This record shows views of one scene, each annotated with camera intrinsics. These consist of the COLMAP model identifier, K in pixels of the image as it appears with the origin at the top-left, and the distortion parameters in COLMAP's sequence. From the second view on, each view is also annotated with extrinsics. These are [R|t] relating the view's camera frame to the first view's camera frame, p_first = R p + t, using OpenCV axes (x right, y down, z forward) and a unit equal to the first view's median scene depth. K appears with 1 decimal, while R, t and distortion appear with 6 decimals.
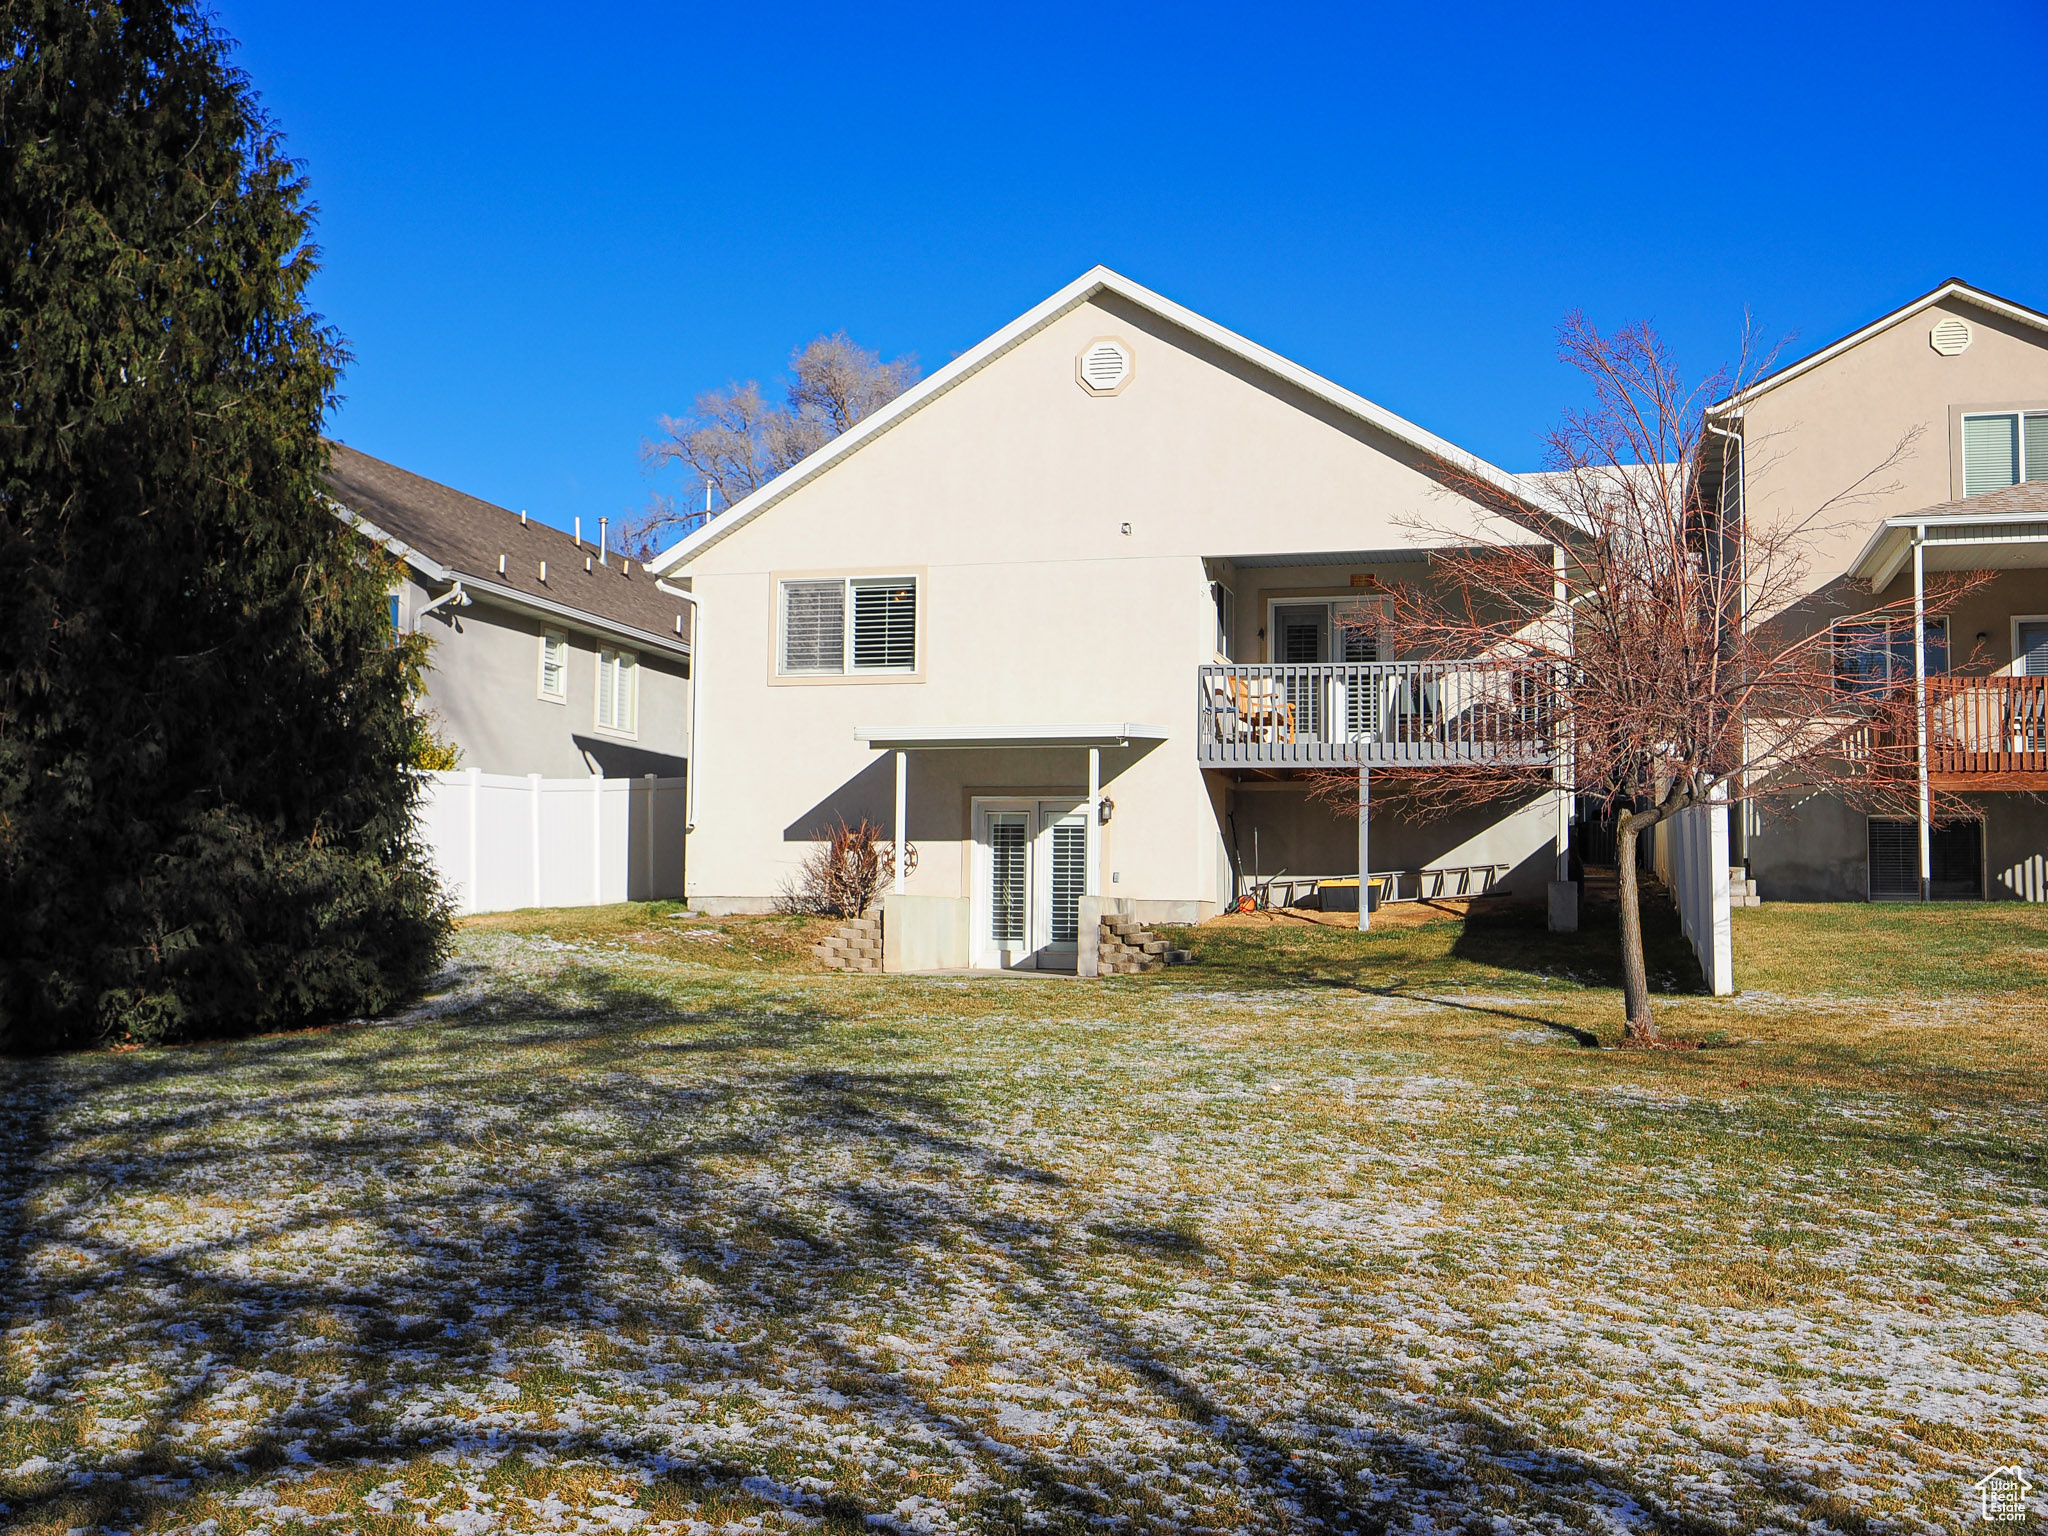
lens RADIAL K [[2011.7, 0, 1023.7], [0, 2011.7, 766.7], [0, 0, 1]] dist [-0.003864, 0.000000]
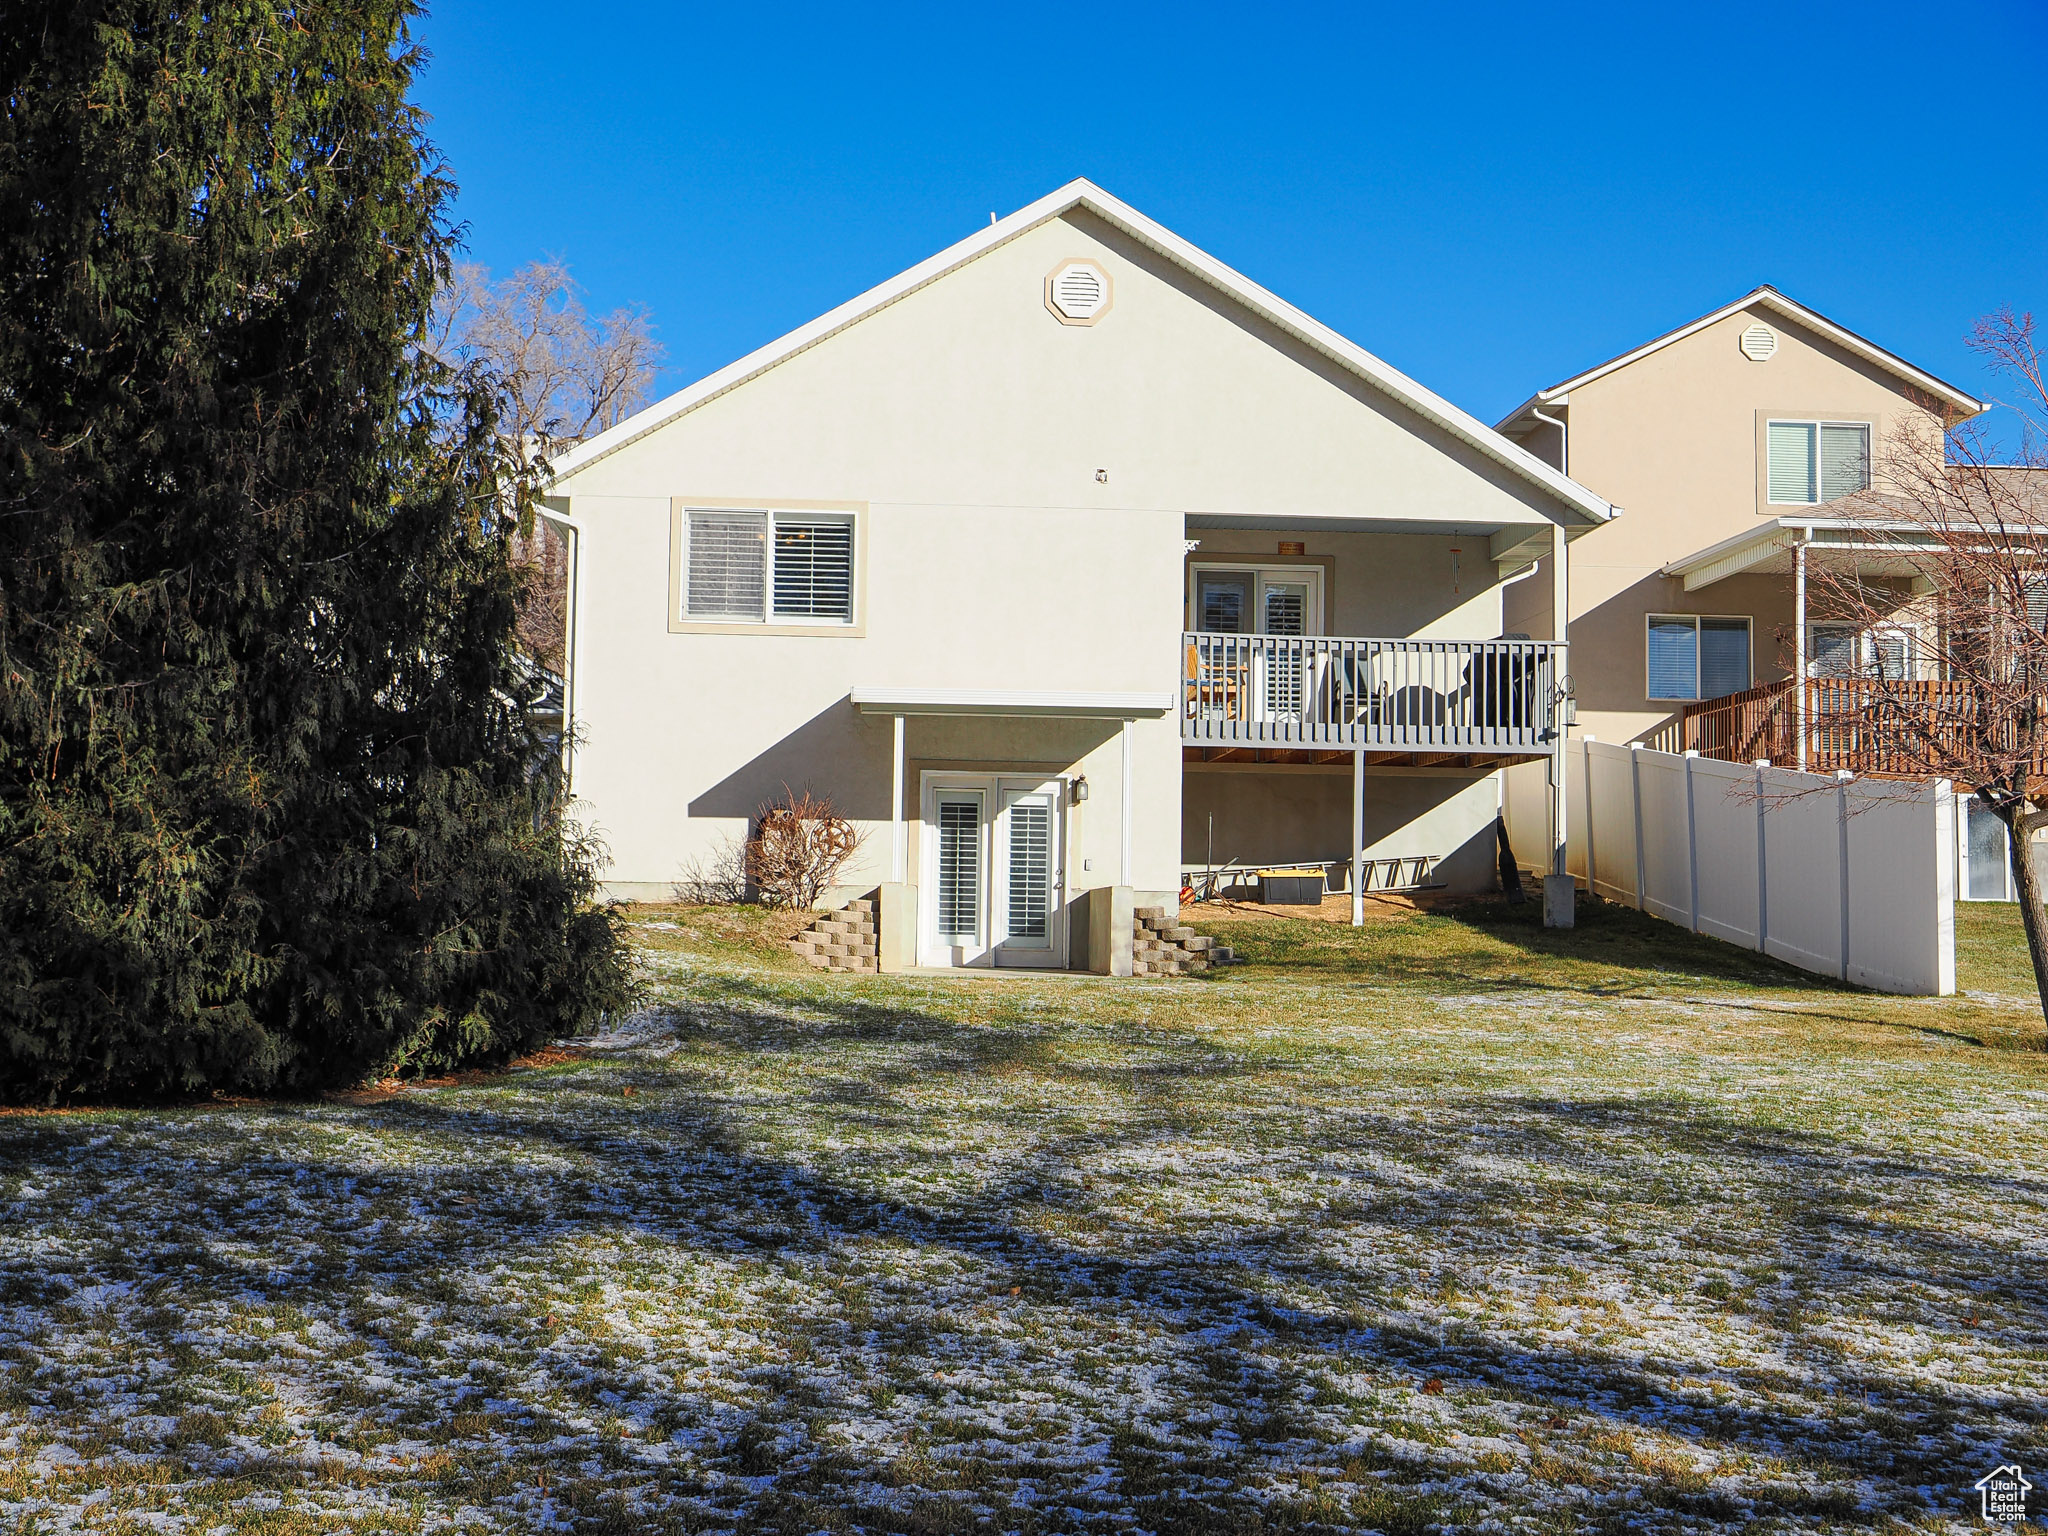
lens RADIAL K [[2159.3, 0, 1023.9], [0, 2159.3, 766.6], [0, 0, 1]] dist [-0.018977, 0.000000]
pose [[0.946254, 0.026617, 0.322326, -0.281144], [-0.031100, 0.999478, 0.008768, 0.003692], [-0.321924, -0.018321, 0.946588, 0.096869]]
